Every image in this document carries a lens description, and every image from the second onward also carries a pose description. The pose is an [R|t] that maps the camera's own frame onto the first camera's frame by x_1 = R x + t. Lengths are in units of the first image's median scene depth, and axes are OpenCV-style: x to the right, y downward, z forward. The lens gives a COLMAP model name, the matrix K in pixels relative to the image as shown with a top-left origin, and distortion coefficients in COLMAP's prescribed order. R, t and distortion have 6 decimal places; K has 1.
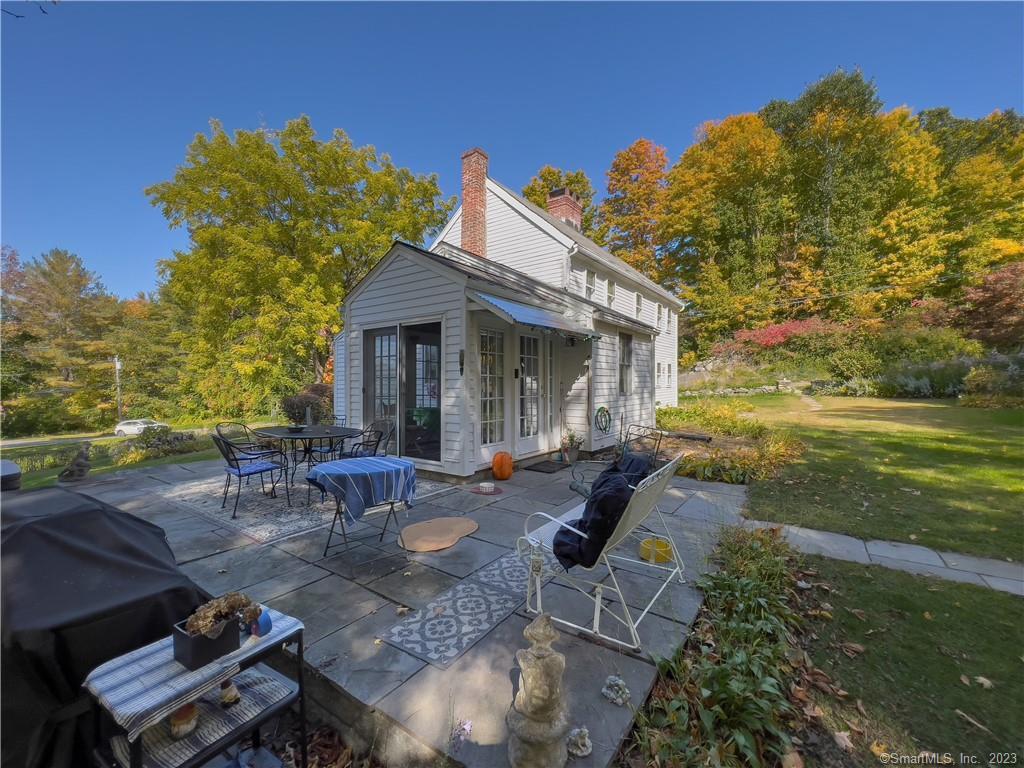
lens RADIAL K [[420.4, 0, 508.4], [0, 420.4, 382.5], [0, 0, 1]] dist [-0.002667, 0.000054]
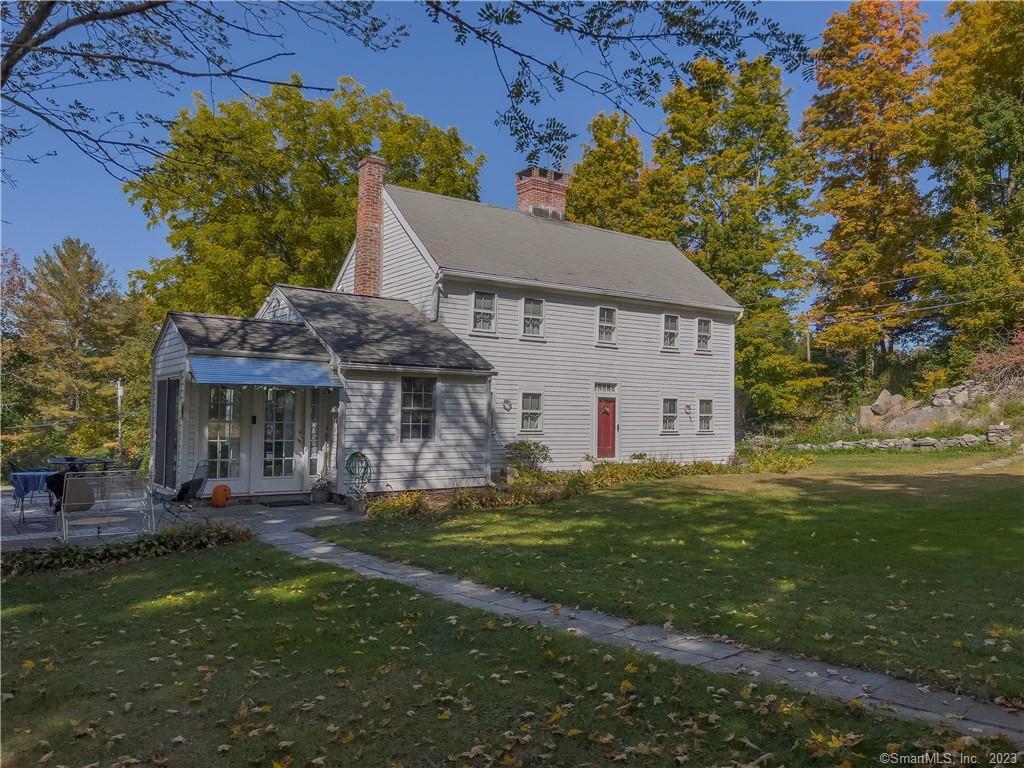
lens RADIAL K [[776.0, 0, 513.2], [0, 776.0, 381.9], [0, 0, 1]] dist [-0.004330, -0.001726]
pose [[0.950224, -0.002295, -0.311560, 0.180538], [-0.011772, 0.998994, -0.043263, -0.005628], [0.311346, 0.044778, 0.949241, -0.106977]]
